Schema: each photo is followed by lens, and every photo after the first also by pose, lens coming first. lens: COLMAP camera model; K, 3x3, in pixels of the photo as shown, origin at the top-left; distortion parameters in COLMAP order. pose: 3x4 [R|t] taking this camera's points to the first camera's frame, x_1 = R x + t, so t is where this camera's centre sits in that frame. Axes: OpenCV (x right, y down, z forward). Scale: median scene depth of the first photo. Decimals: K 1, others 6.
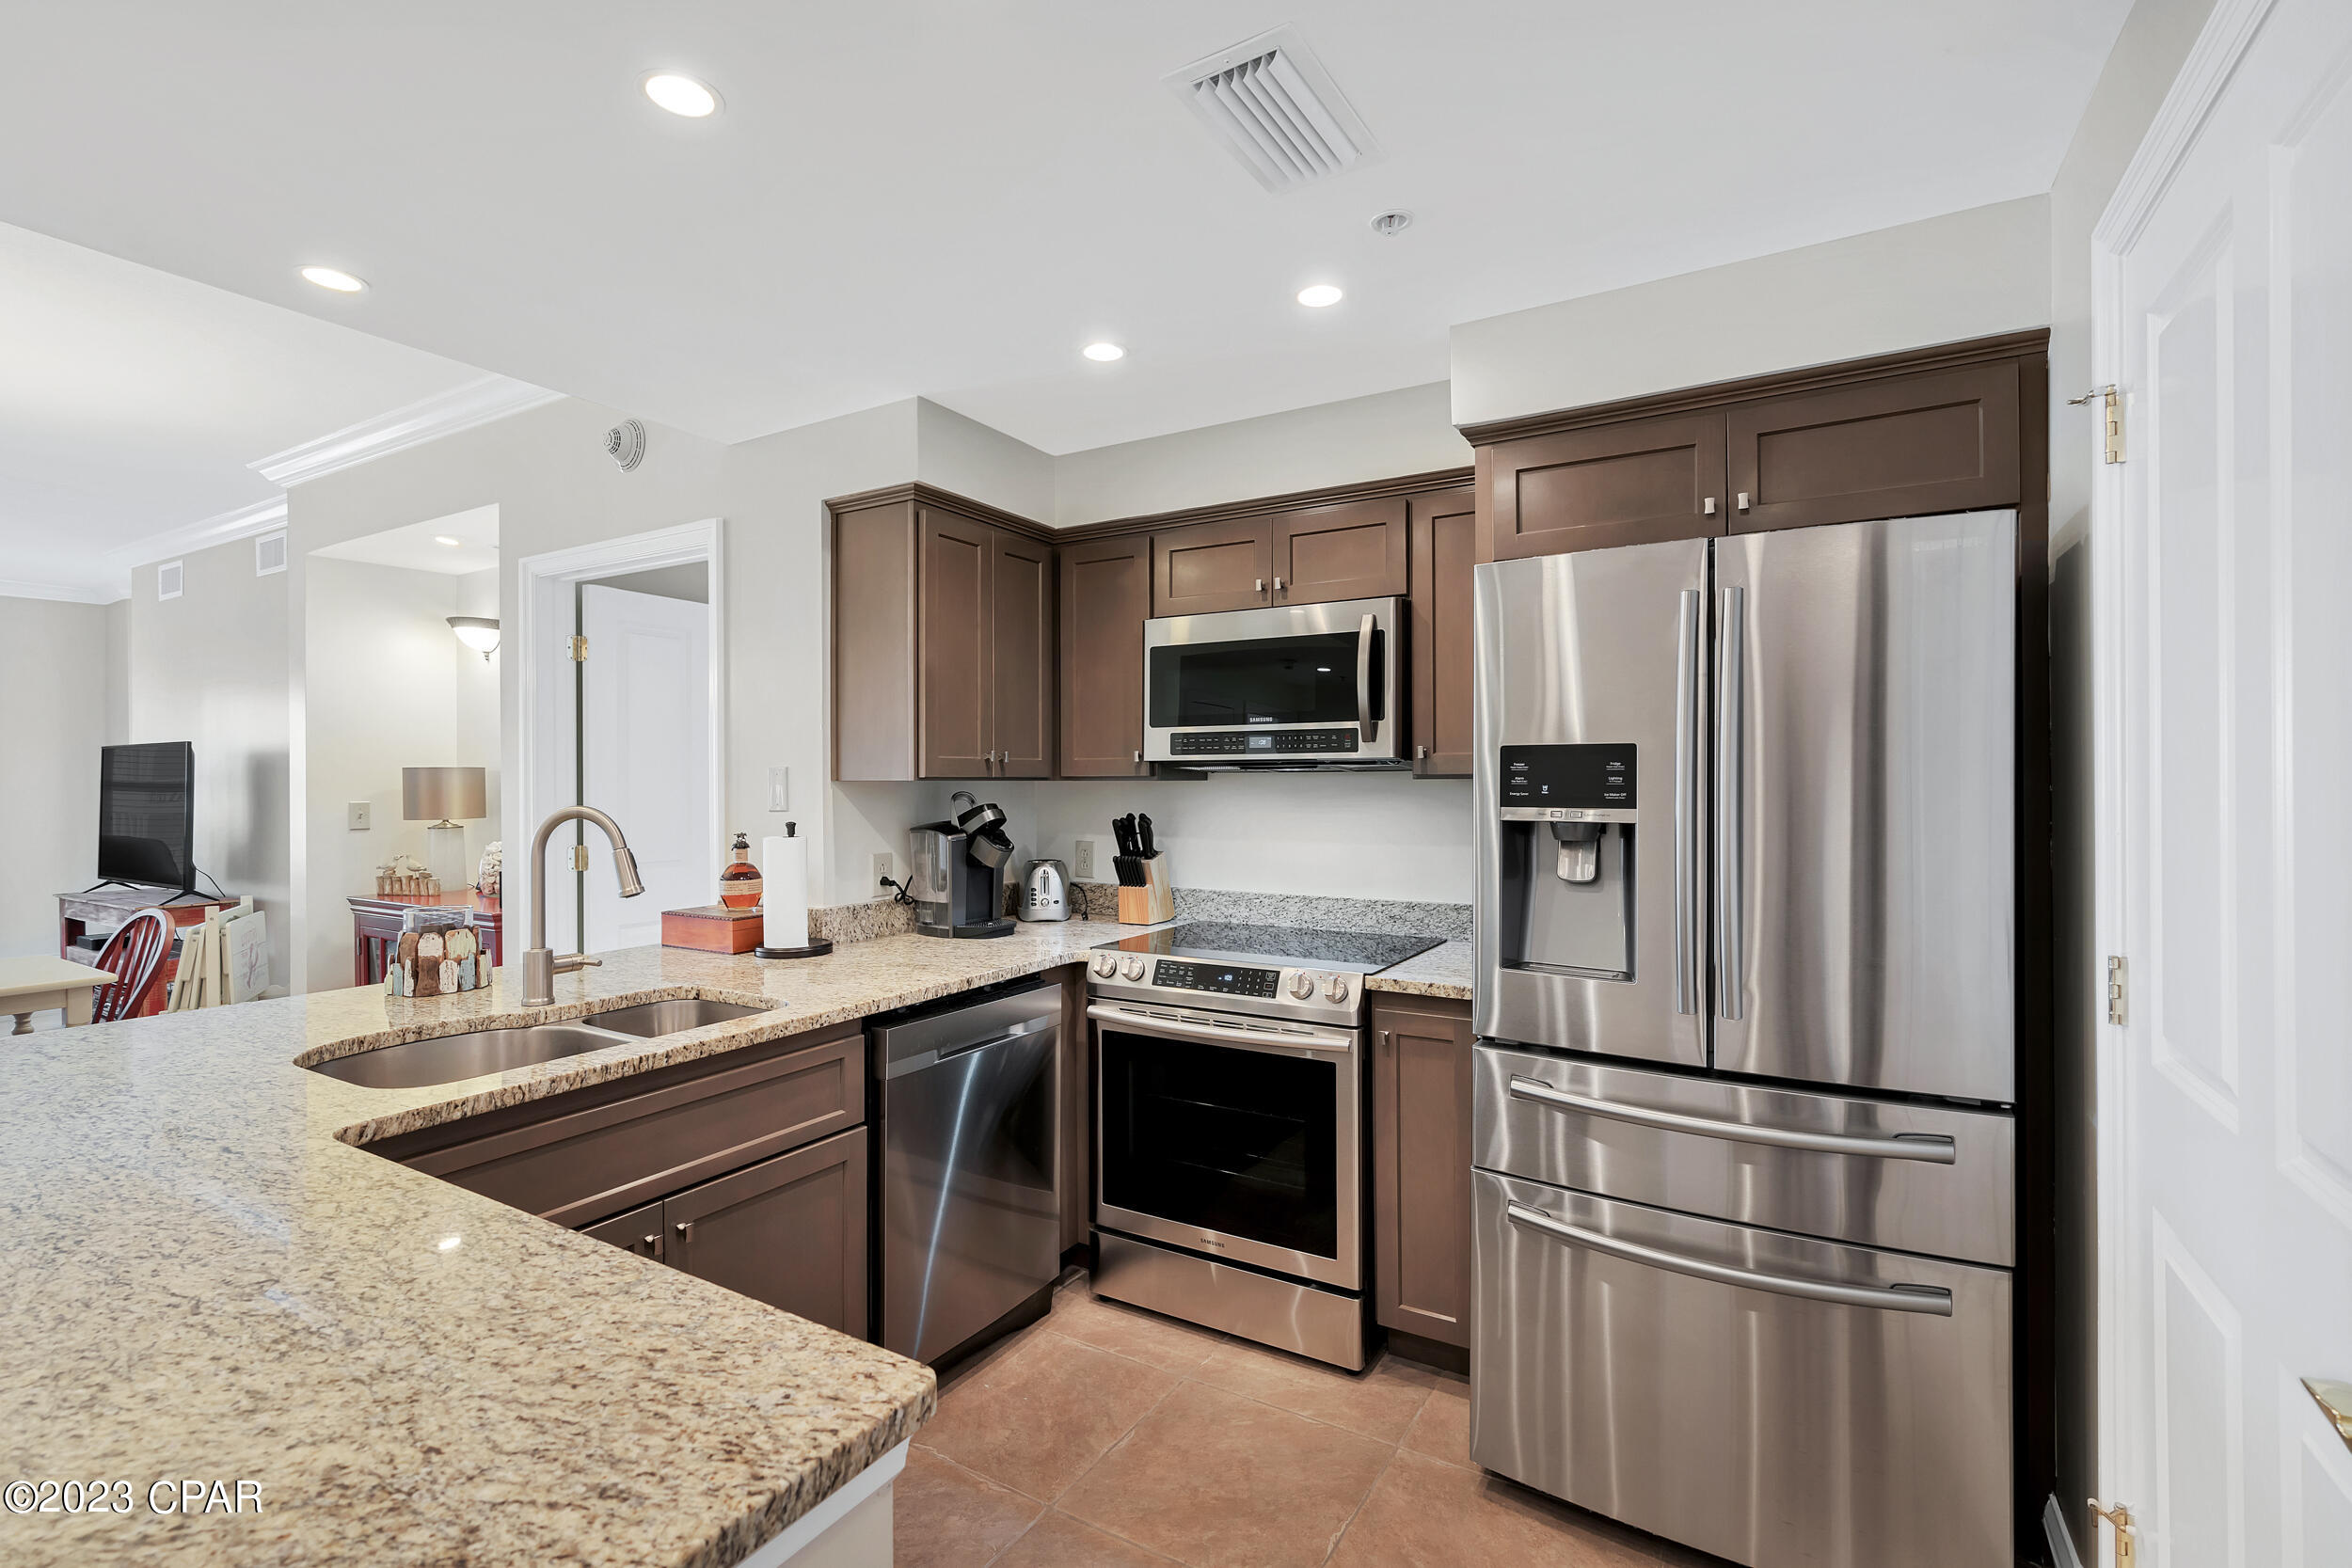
lens RADIAL K [[1048.0, 0, 1170.3], [0, 1048.0, 772.0], [0, 0, 1]] dist [-0.001819, -0.000307]
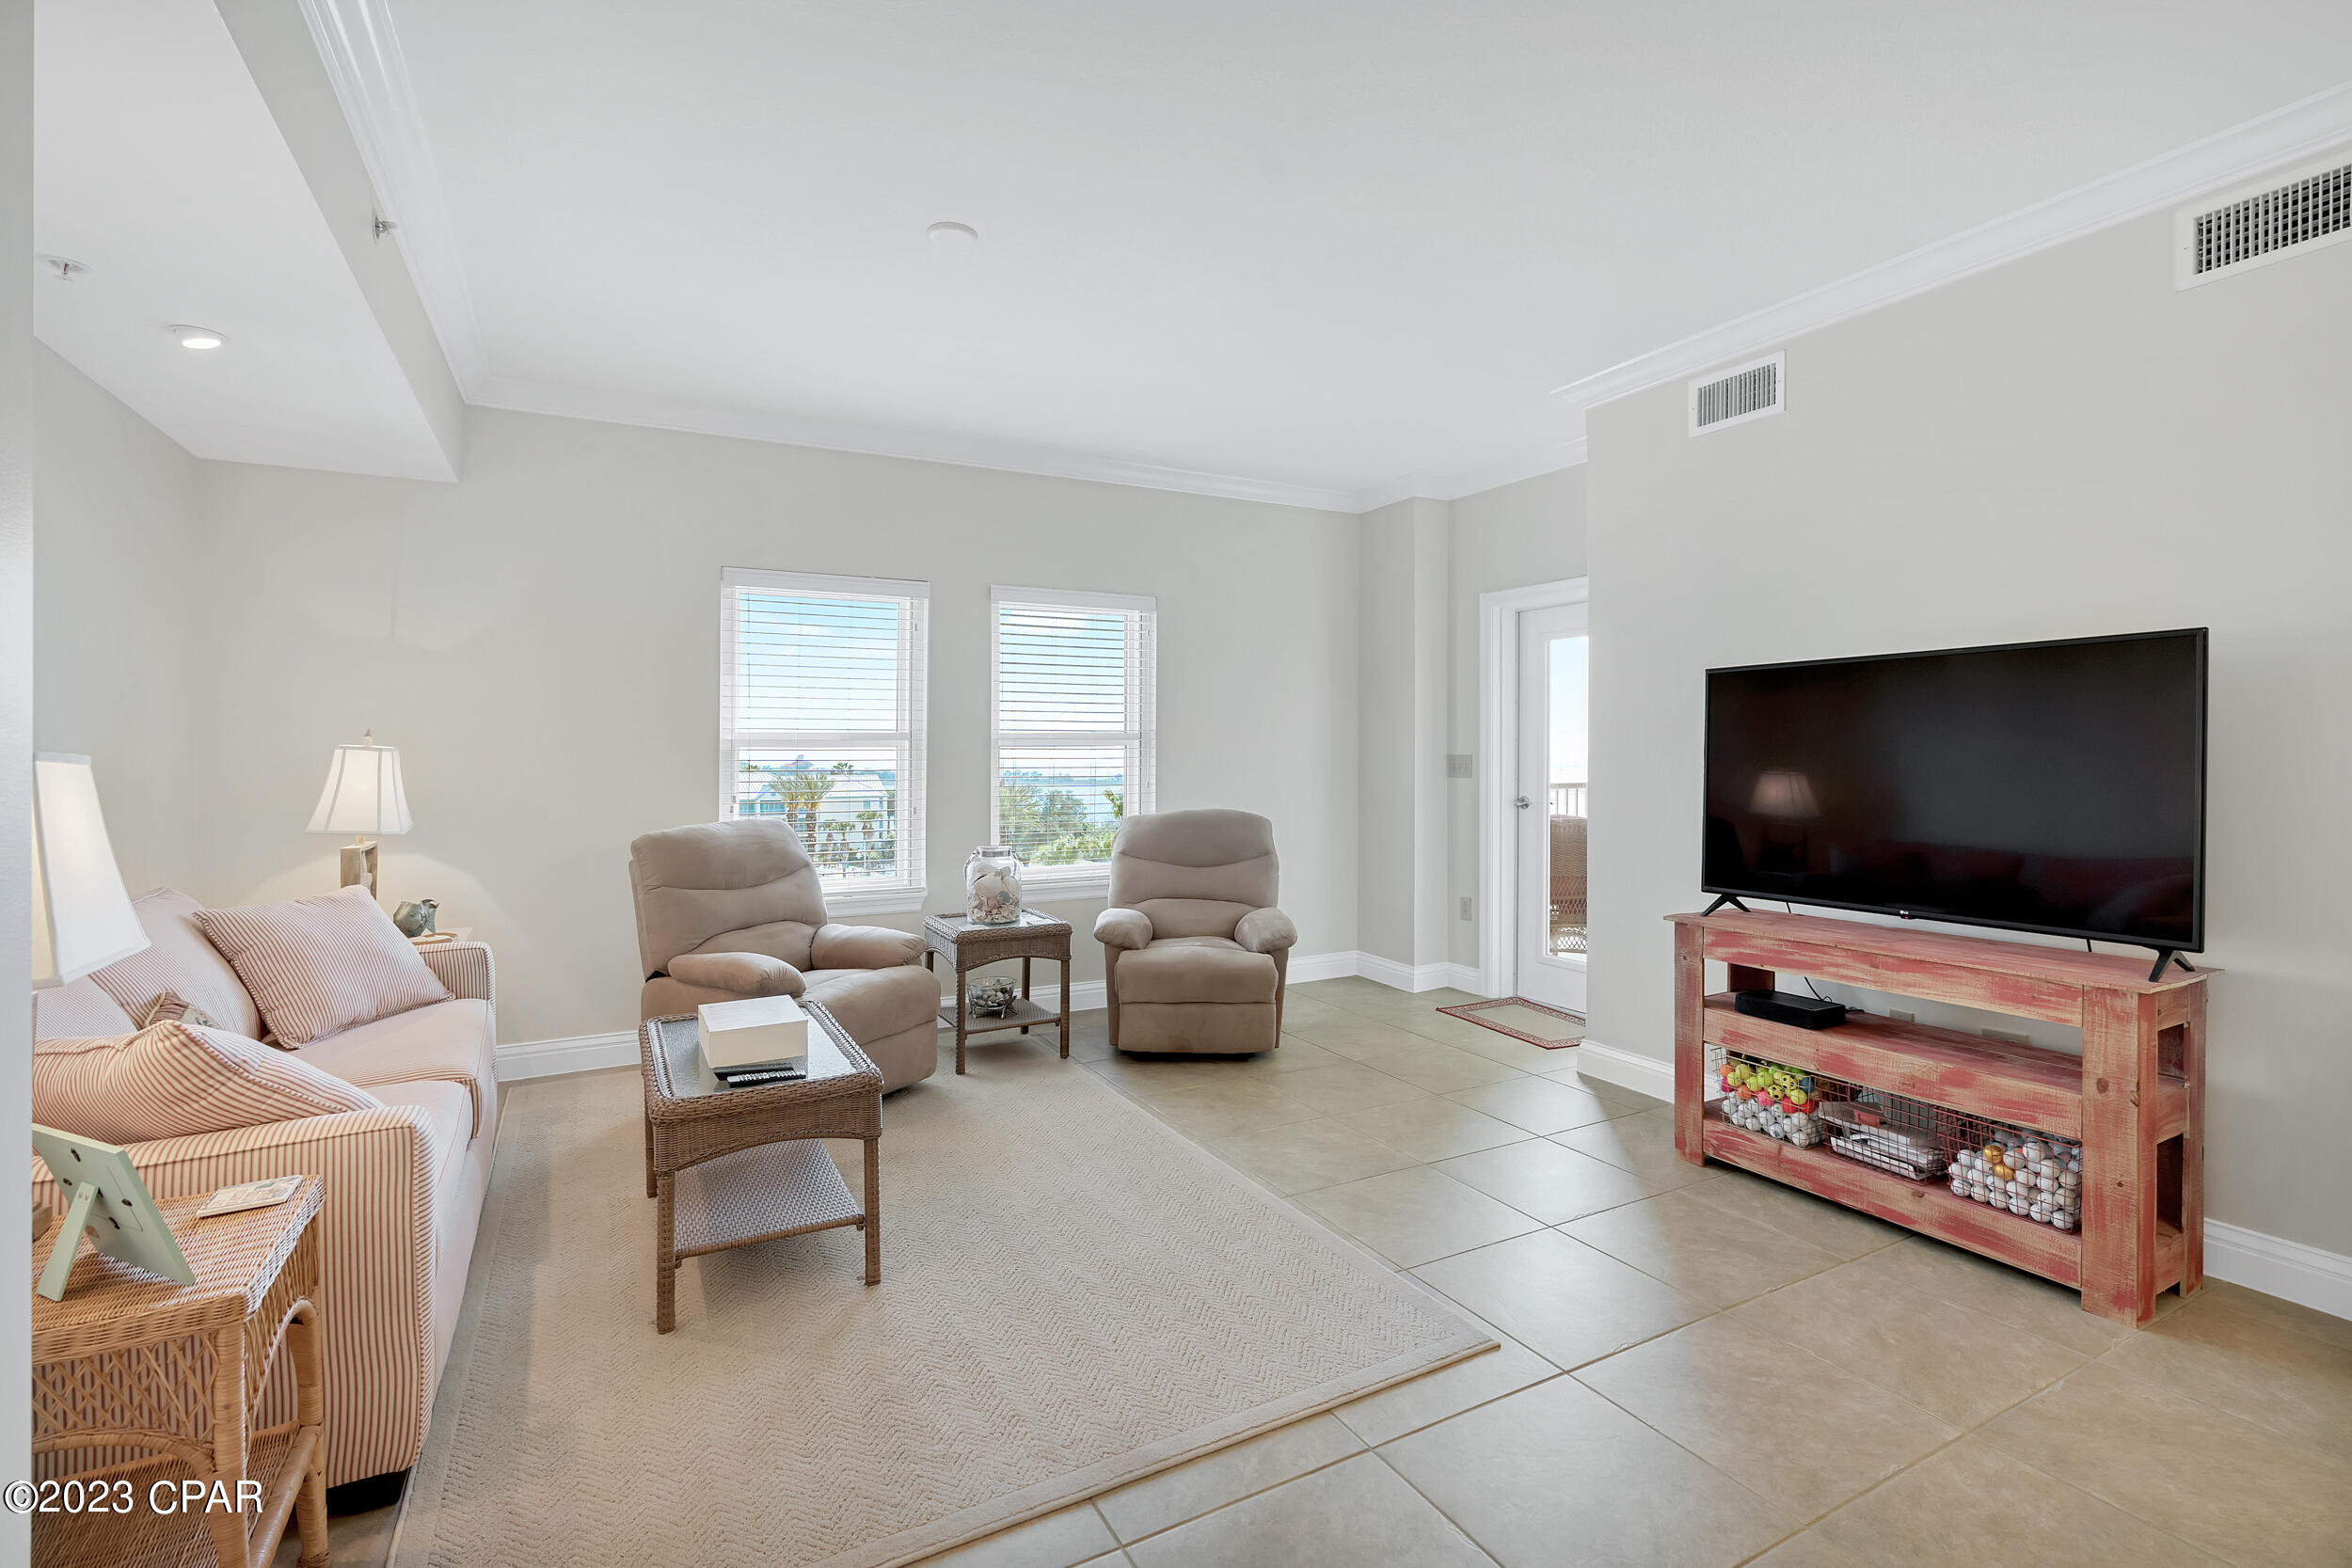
lens RADIAL K [[1075.4, 0, 1189.4], [0, 1075.4, 743.6], [0, 0, 1]] dist [-0.001803, 0.000428]
pose [[0.863130, -0.006517, -0.504939, -1.999522], [0.006637, 0.999977, -0.001561, 0.034410], [0.504938, -0.002004, 0.863153, 0.674604]]
